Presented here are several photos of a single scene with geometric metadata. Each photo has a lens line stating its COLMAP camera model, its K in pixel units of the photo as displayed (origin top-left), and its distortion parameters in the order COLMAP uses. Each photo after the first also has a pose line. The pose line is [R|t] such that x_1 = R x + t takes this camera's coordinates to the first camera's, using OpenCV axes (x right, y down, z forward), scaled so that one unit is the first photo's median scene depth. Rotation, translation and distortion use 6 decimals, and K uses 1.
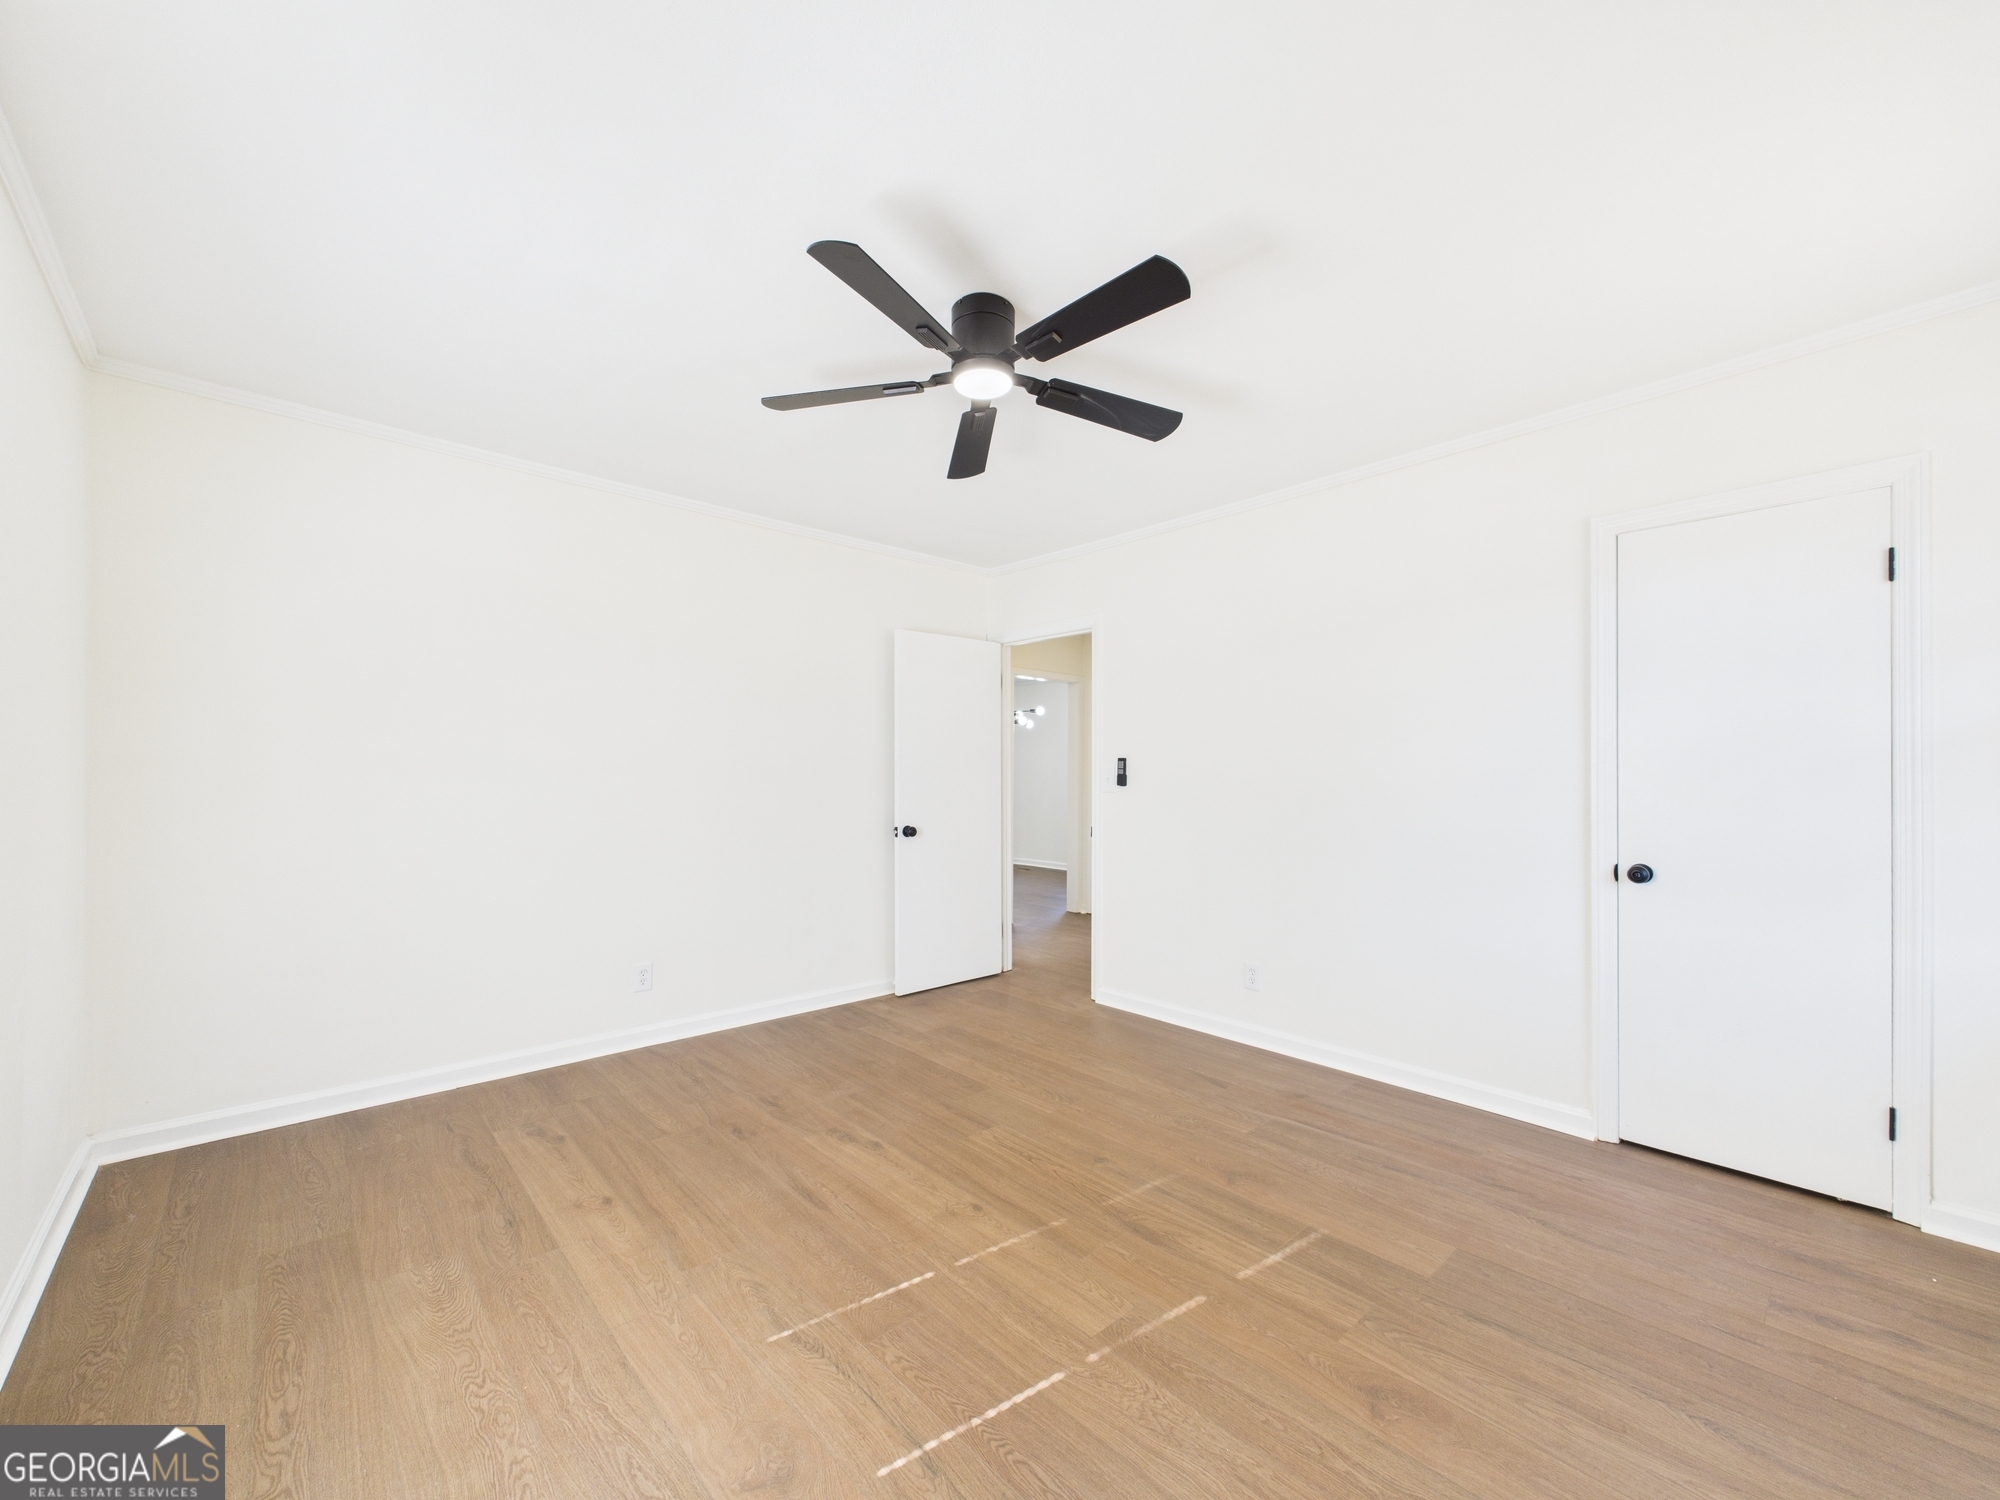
lens RADIAL K [[795.1, 0, 1003.6], [0, 795.1, 757.9], [0, 0, 1]] dist [0.000379, 0.000071]
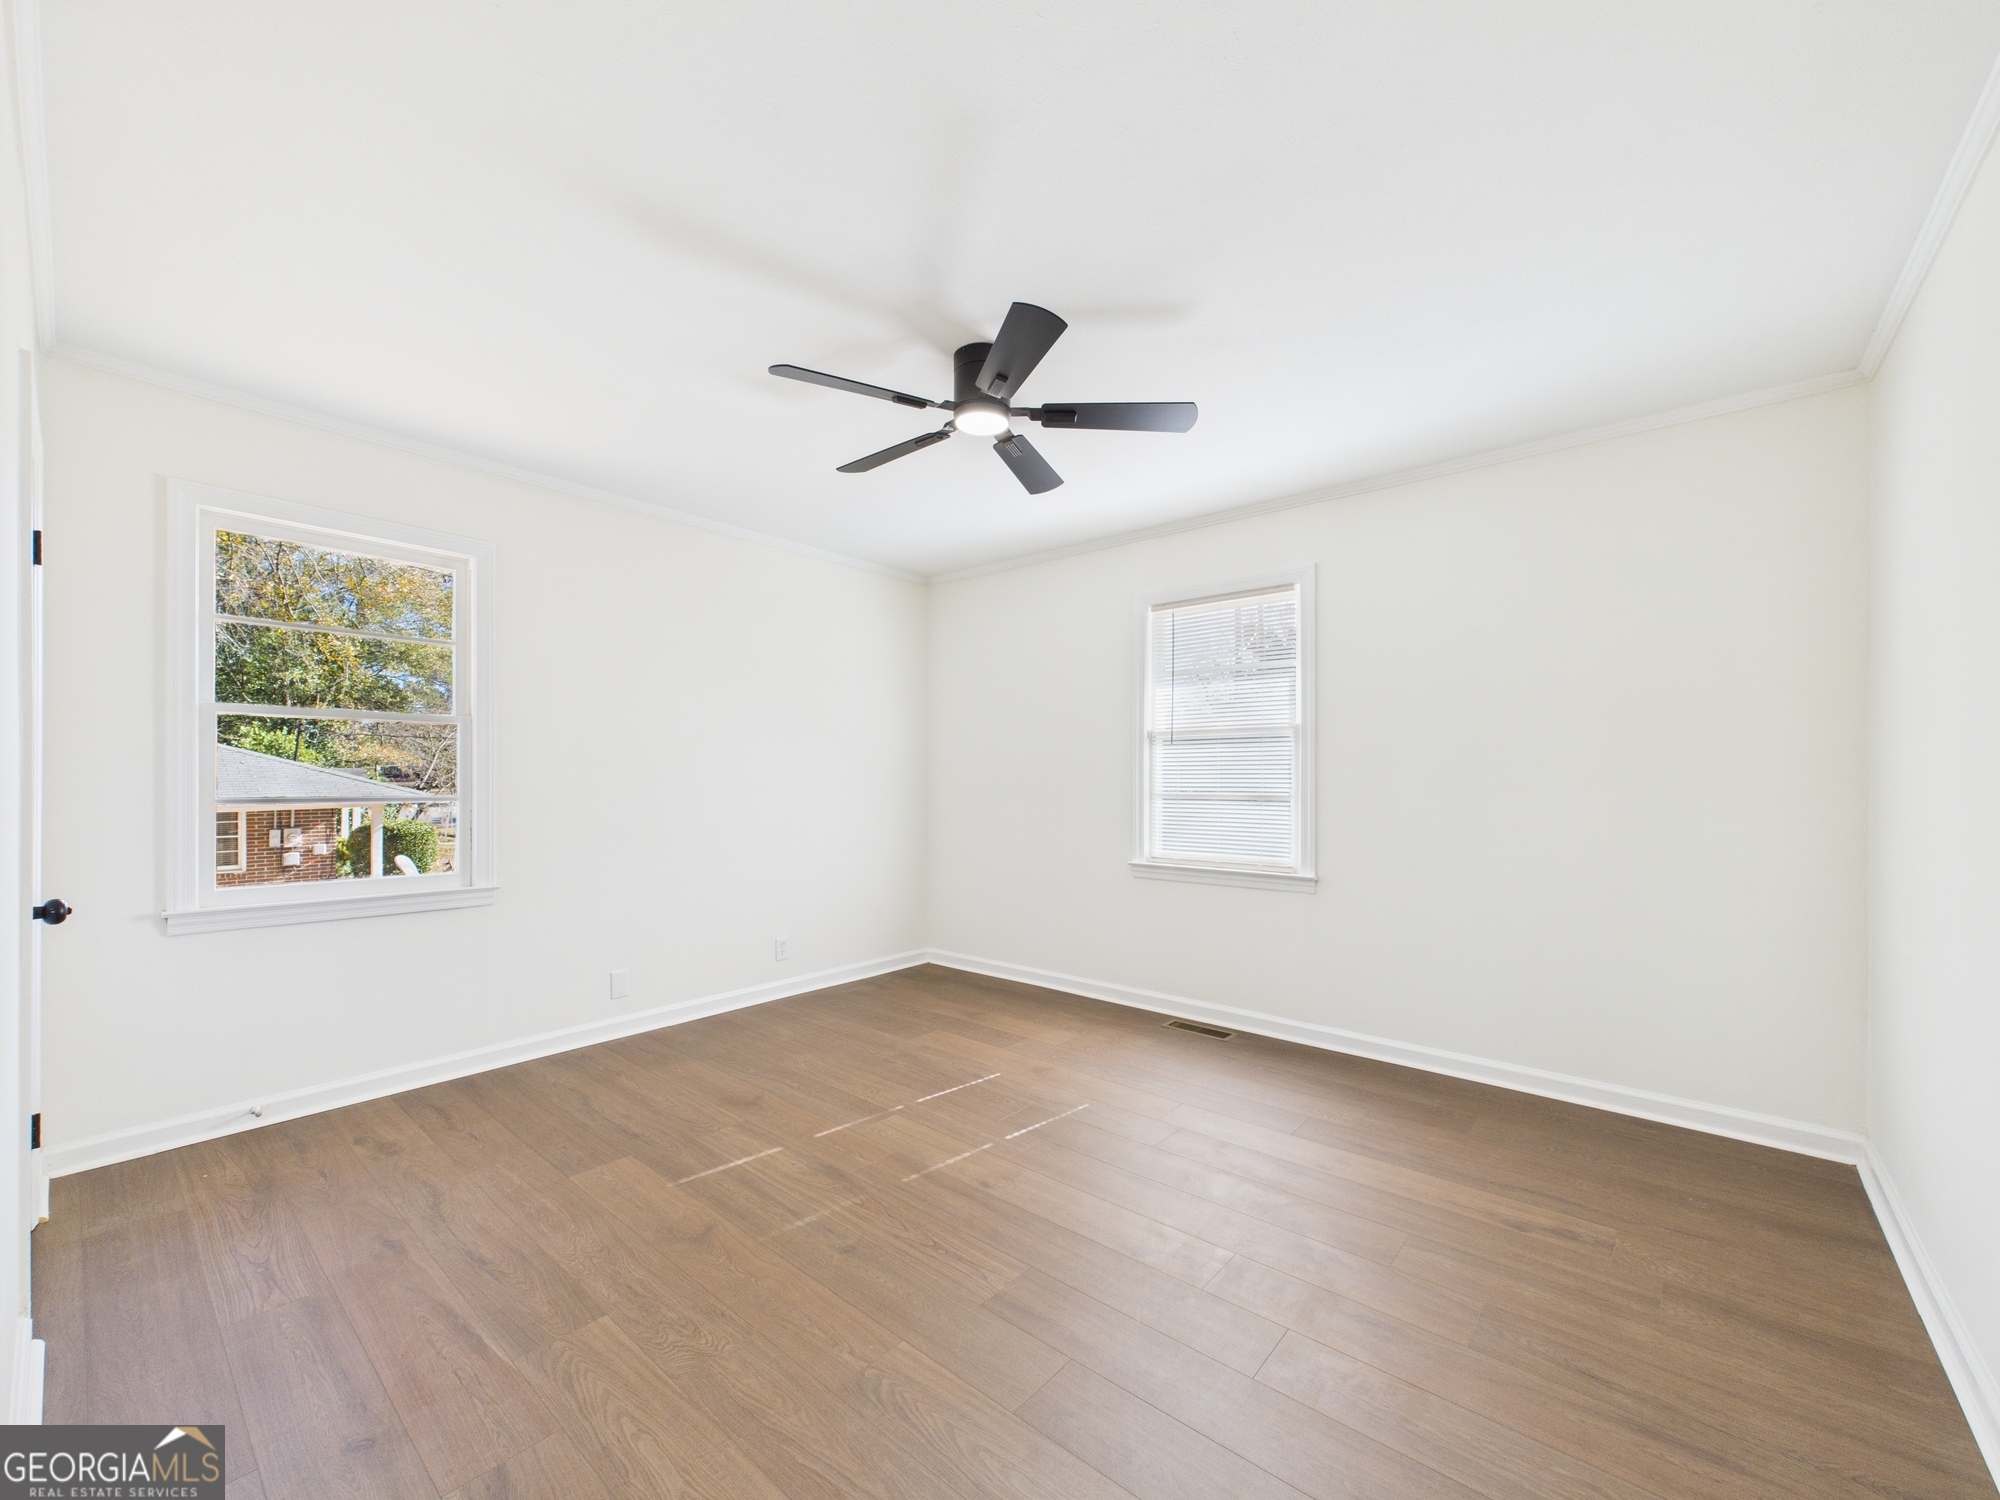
lens RADIAL K [[795.1, 0, 1003.6], [0, 795.1, 757.9], [0, 0, 1]] dist [0.000379, 0.000071]
pose [[-0.993024, -0.008179, -0.117629, 0.071348], [-0.003453, 0.999181, -0.040320, 0.042458], [0.117862, -0.039633, -0.992239, 2.070428]]
